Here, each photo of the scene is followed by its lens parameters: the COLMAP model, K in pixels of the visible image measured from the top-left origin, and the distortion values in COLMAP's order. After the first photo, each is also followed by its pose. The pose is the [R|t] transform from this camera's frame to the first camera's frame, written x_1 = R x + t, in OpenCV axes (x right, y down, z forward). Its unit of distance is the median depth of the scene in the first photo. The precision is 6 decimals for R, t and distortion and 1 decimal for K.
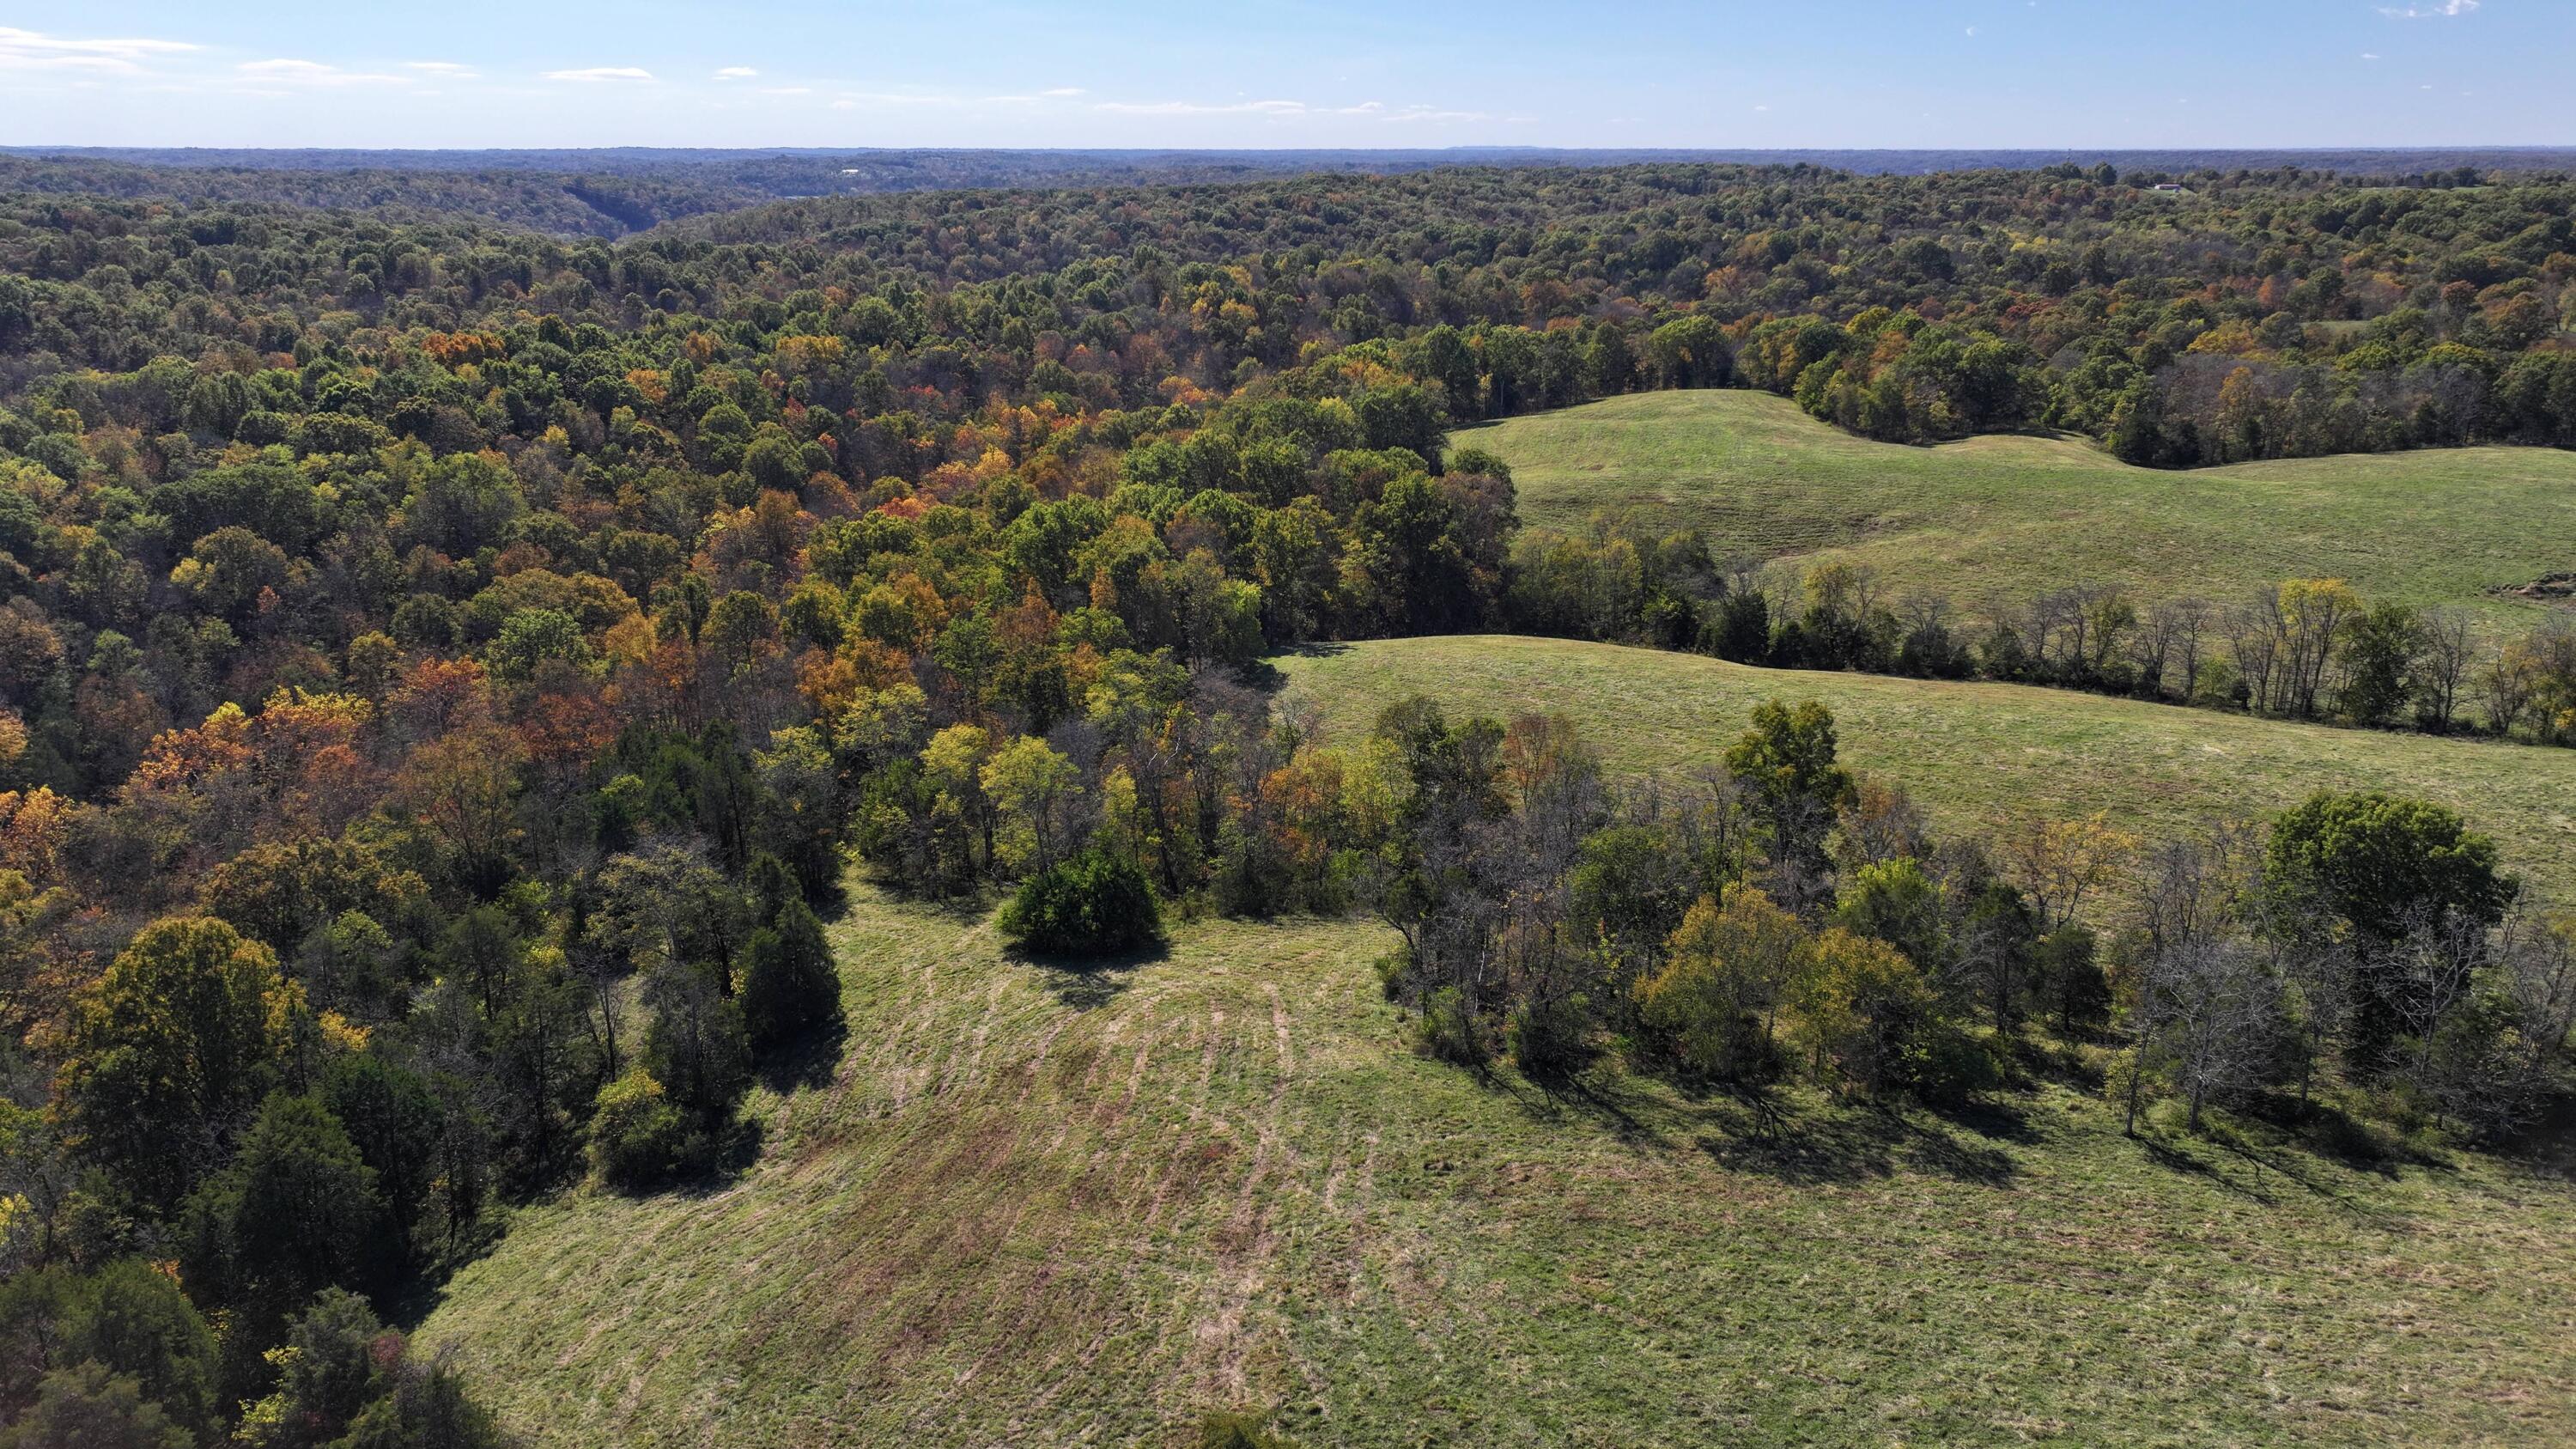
lens RADIAL K [[1809.8, 0, 1292.6], [0, 1809.8, 716.9], [0, 0, 1]] dist [0.001243, 0.018575]
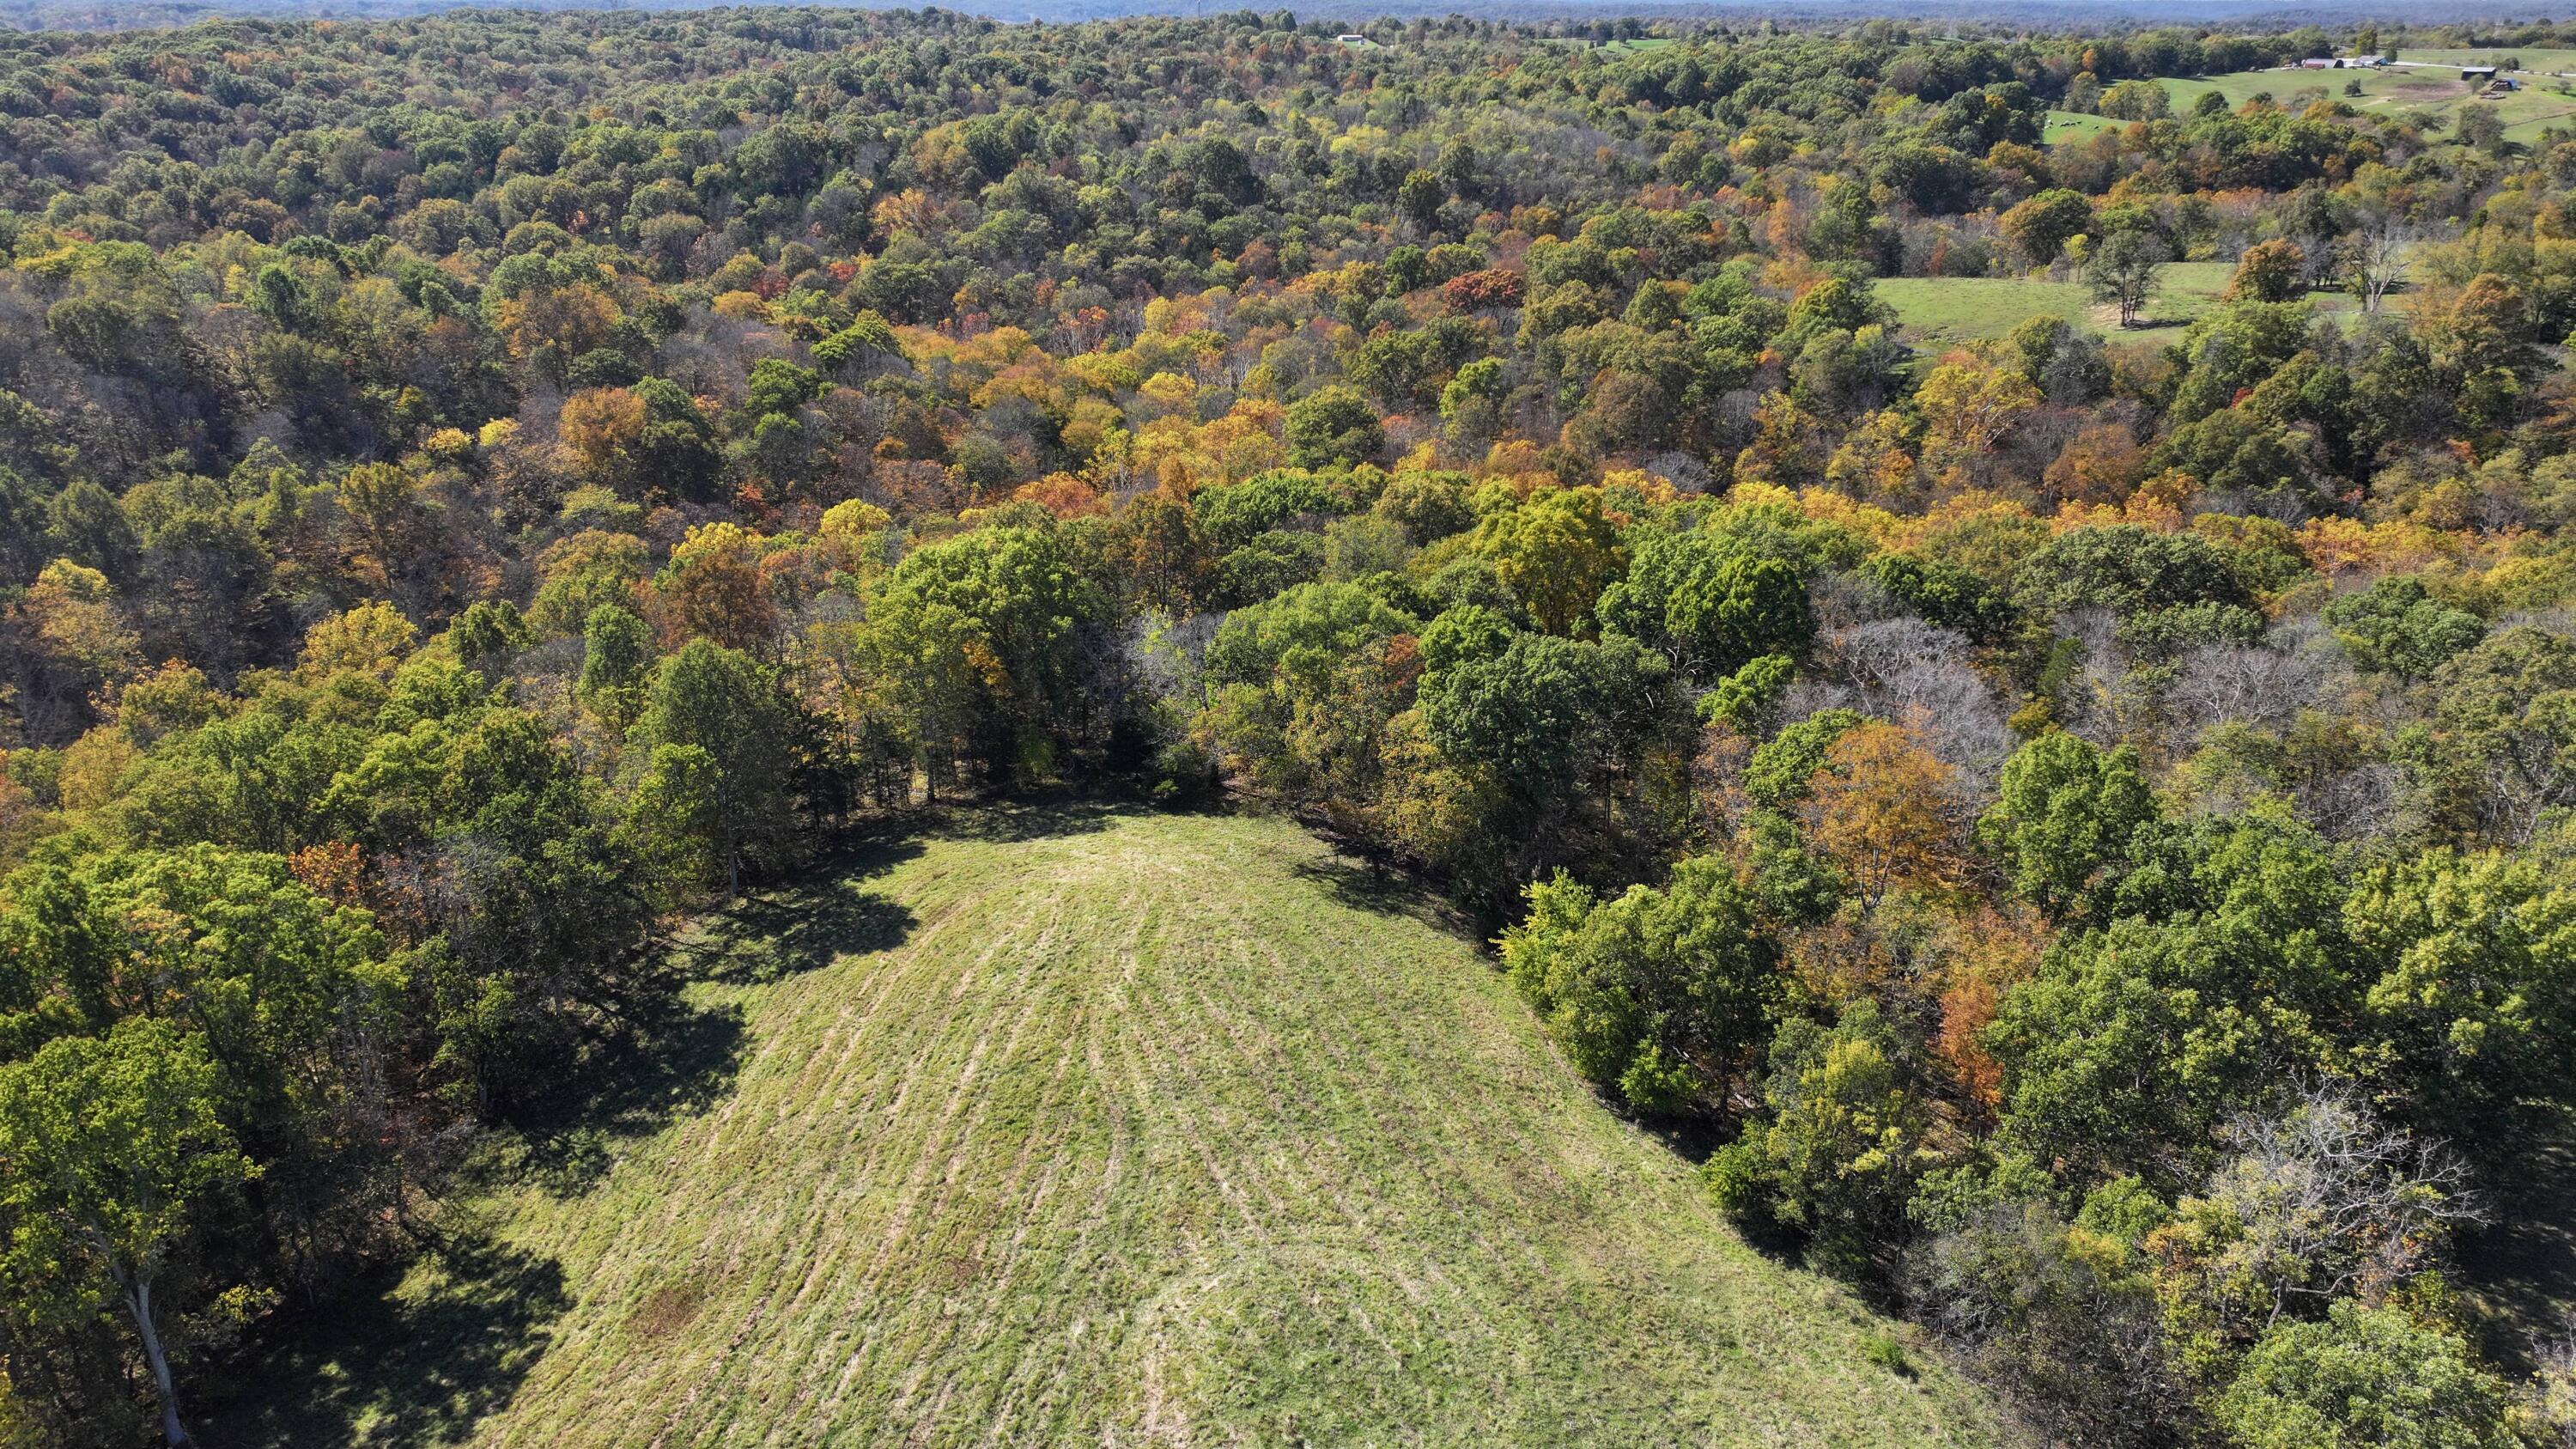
lens RADIAL K [[1809.8, 0, 1292.6], [0, 1809.8, 716.9], [0, 0, 1]] dist [0.001243, 0.018575]
pose [[0.894304, -0.160608, 0.417643, 0.053604], [0.127810, 0.986165, 0.105558, -0.086407], [-0.428819, -0.041022, 0.902459, 0.278665]]
